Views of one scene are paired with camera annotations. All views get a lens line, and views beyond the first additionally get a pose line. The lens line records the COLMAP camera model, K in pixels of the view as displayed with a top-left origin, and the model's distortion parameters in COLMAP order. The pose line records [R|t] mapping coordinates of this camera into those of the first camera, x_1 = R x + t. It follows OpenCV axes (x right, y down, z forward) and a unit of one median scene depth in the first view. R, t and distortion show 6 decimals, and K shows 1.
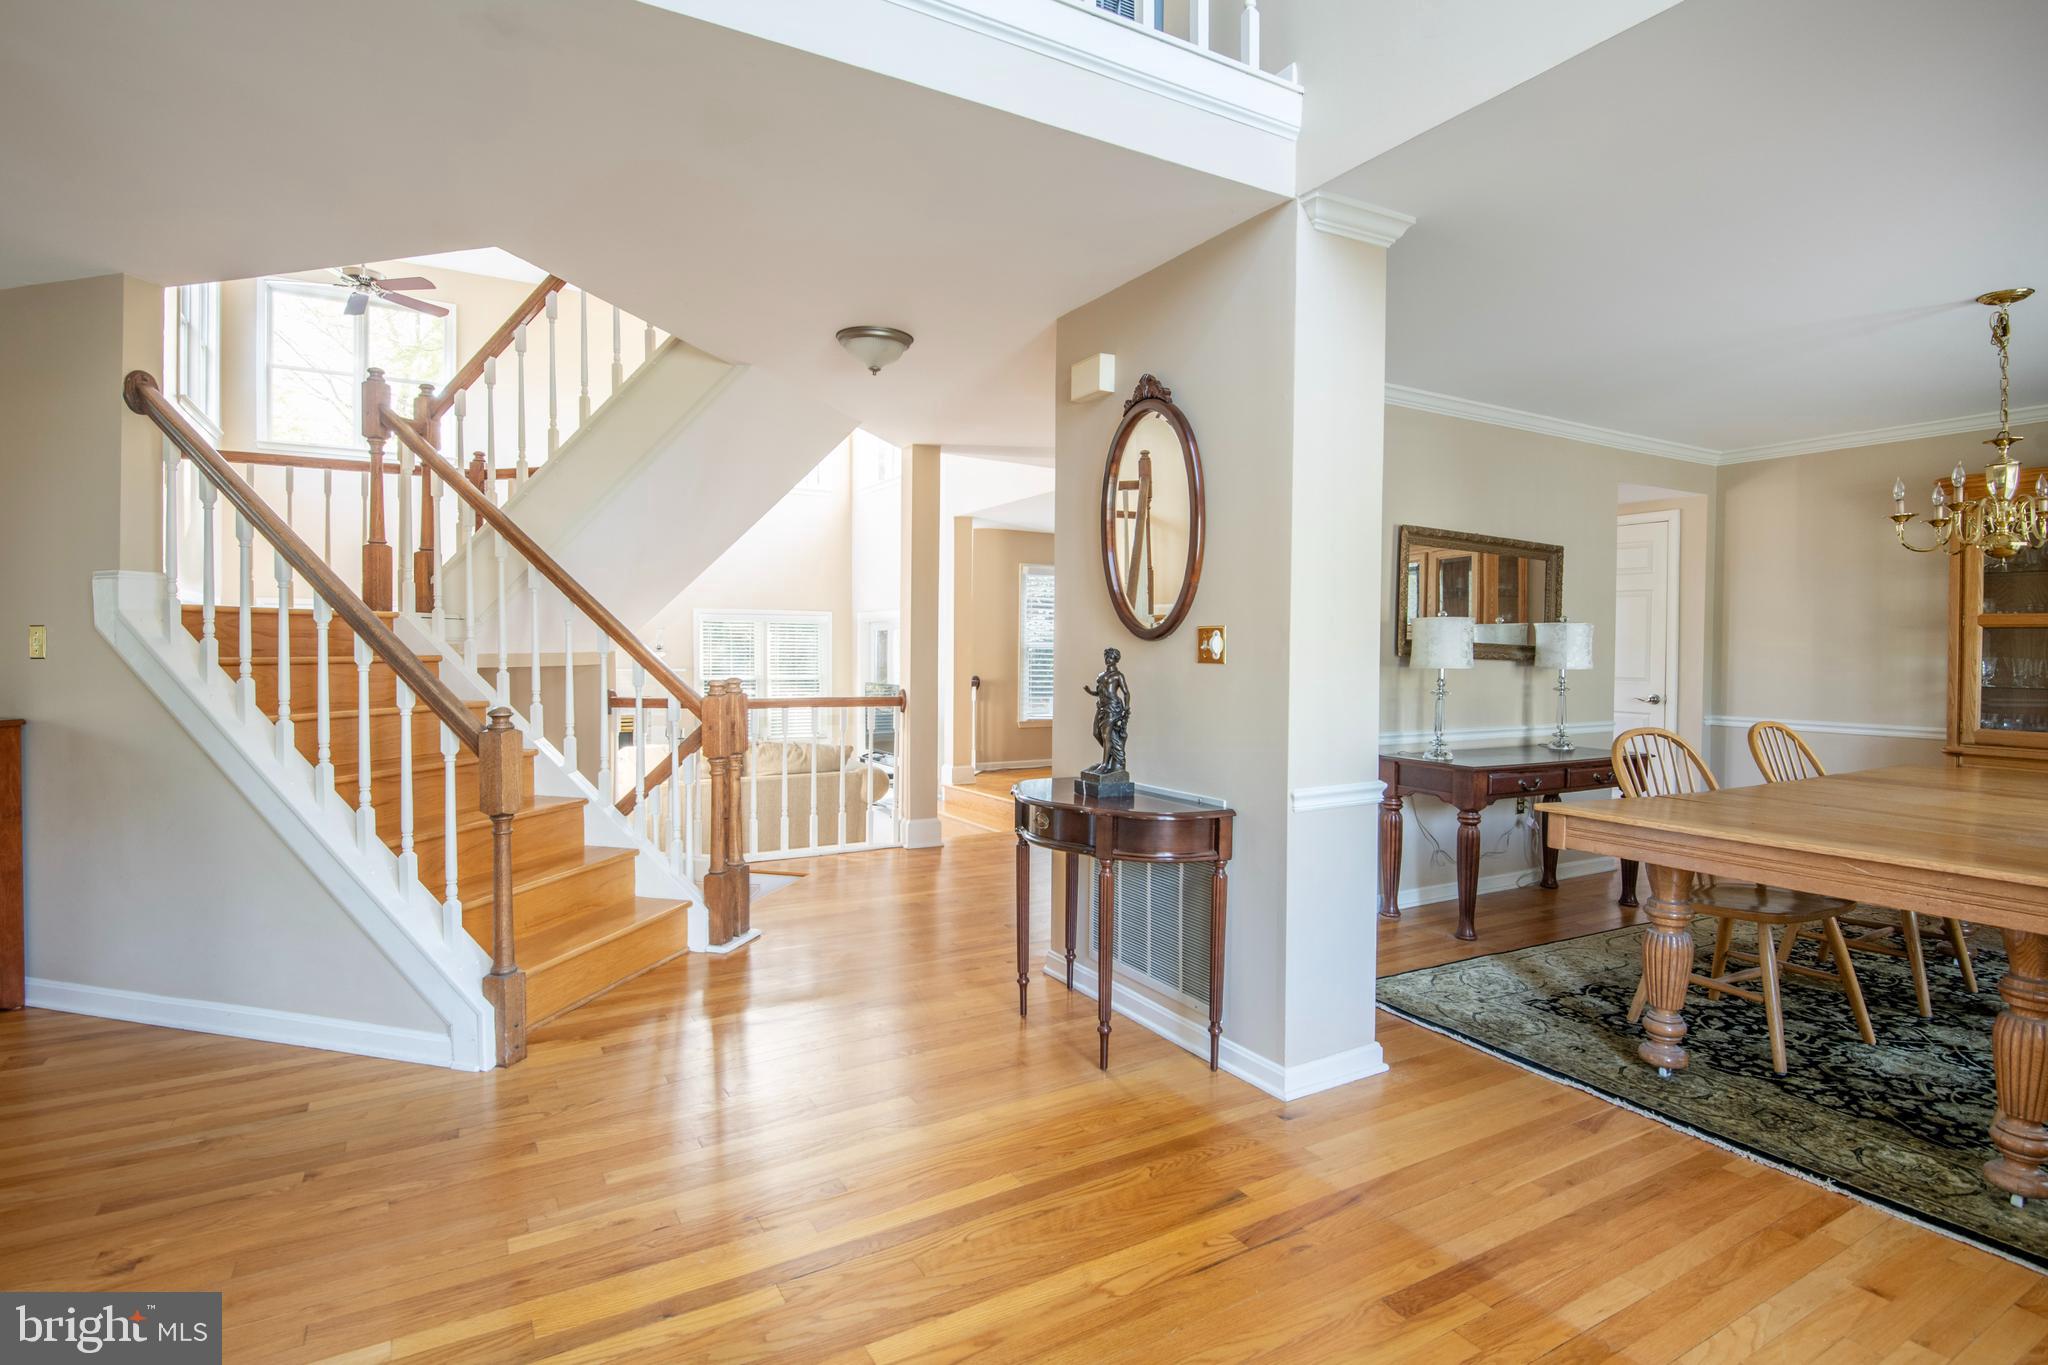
lens RADIAL K [[923.3, 0, 1009.3], [0, 923.3, 649.8], [0, 0, 1]] dist [0.000556, -0.007950]
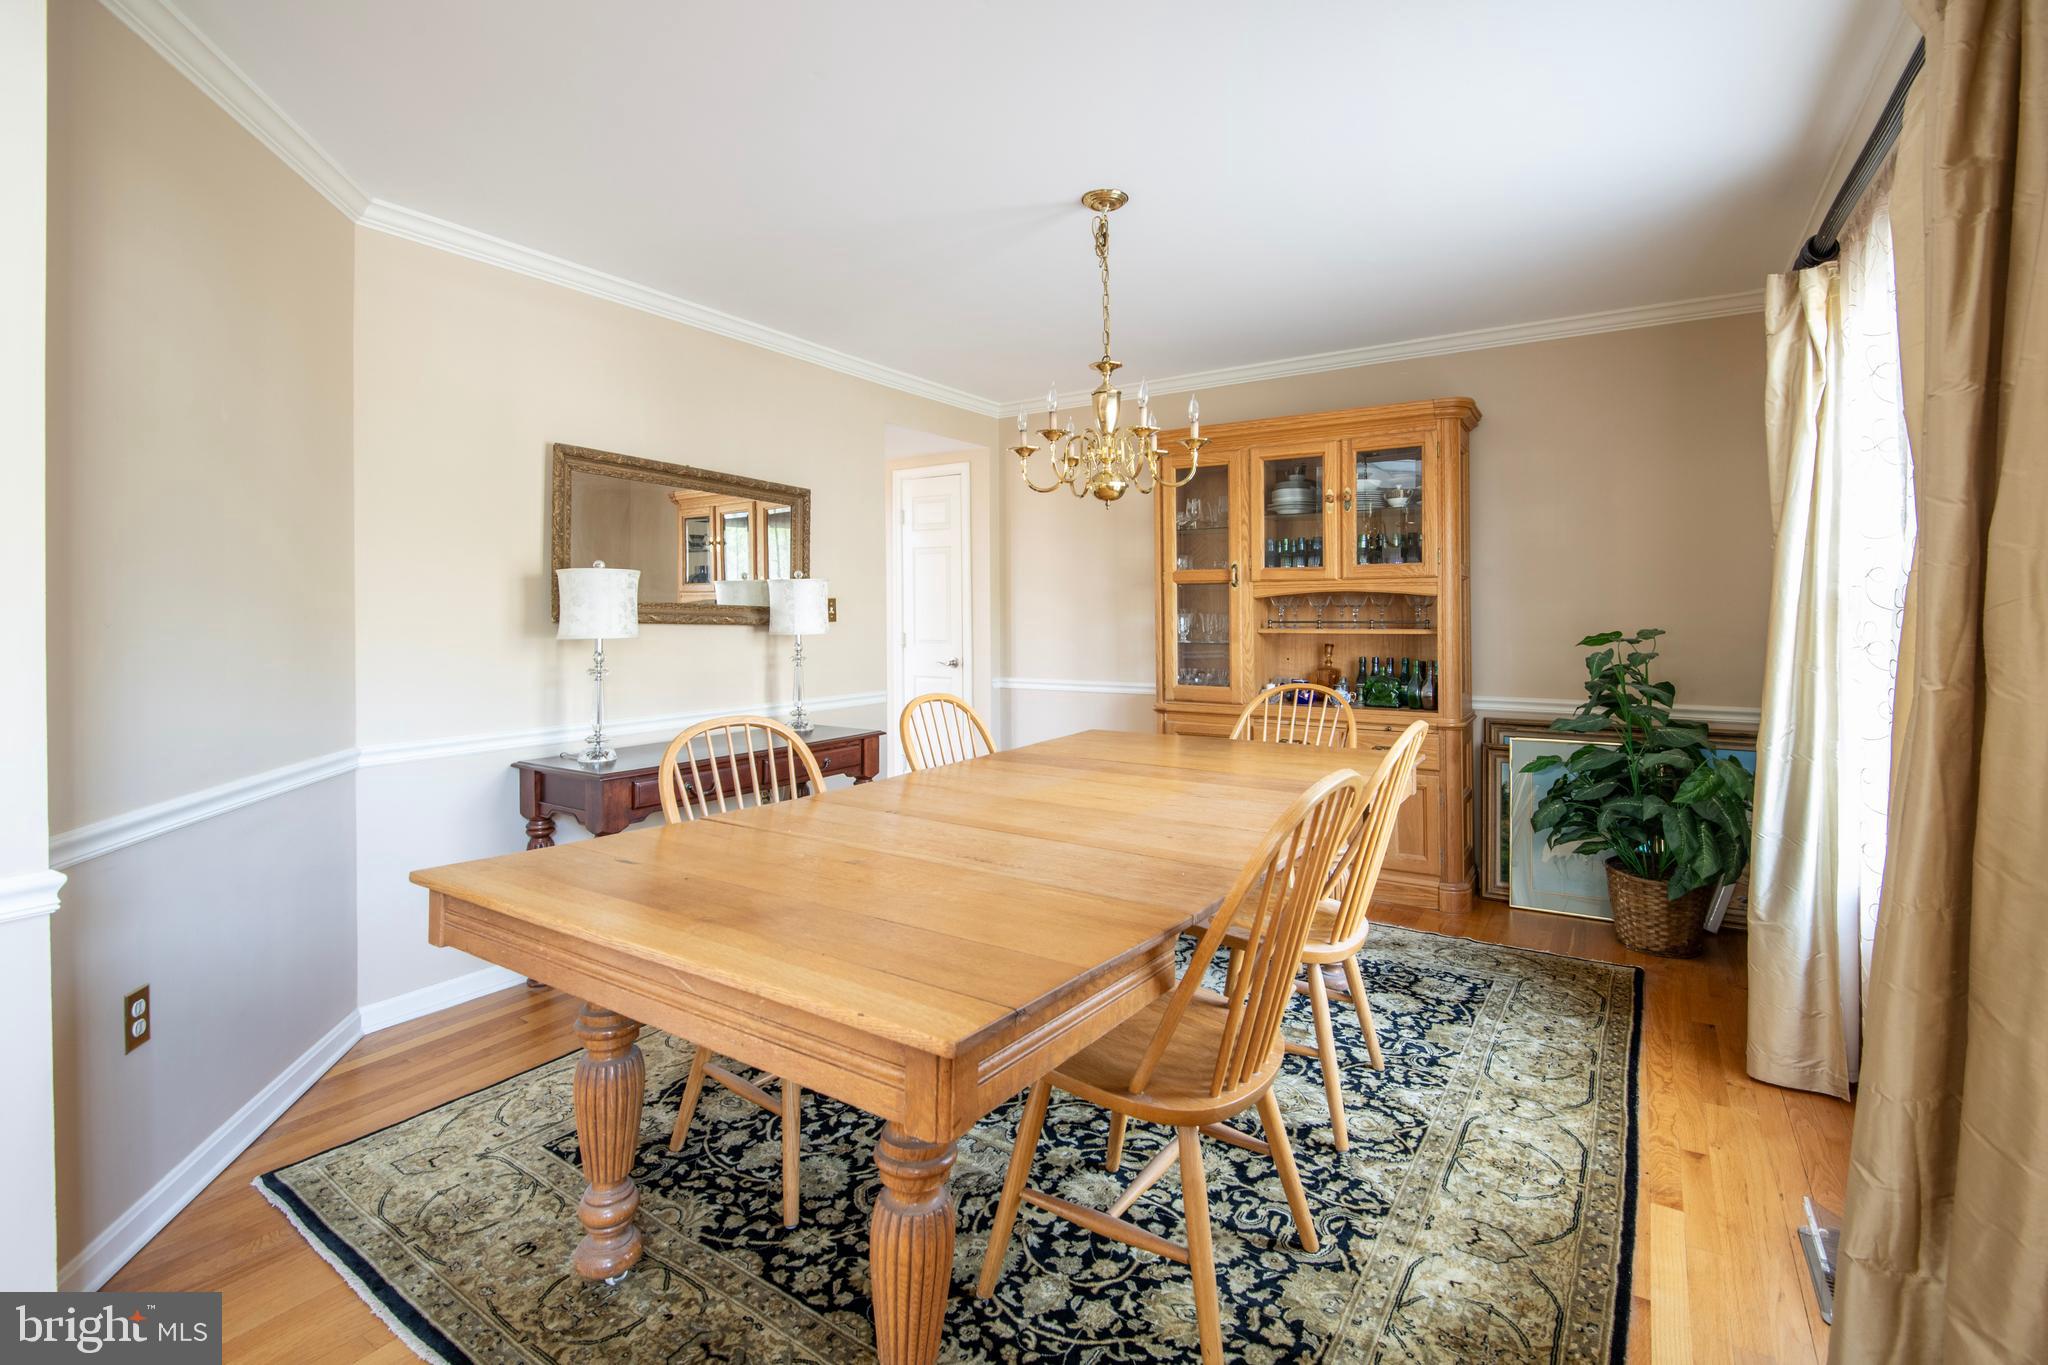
lens RADIAL K [[920.2, 0, 1021.6], [0, 920.2, 596.4], [0, 0, 1]] dist [-0.002352, -0.000931]
pose [[0.875481, -0.003427, 0.483240, 0.420485], [0.013247, 0.999769, -0.016909, 0.003737], [-0.483071, 0.021205, 0.875324, 0.194565]]
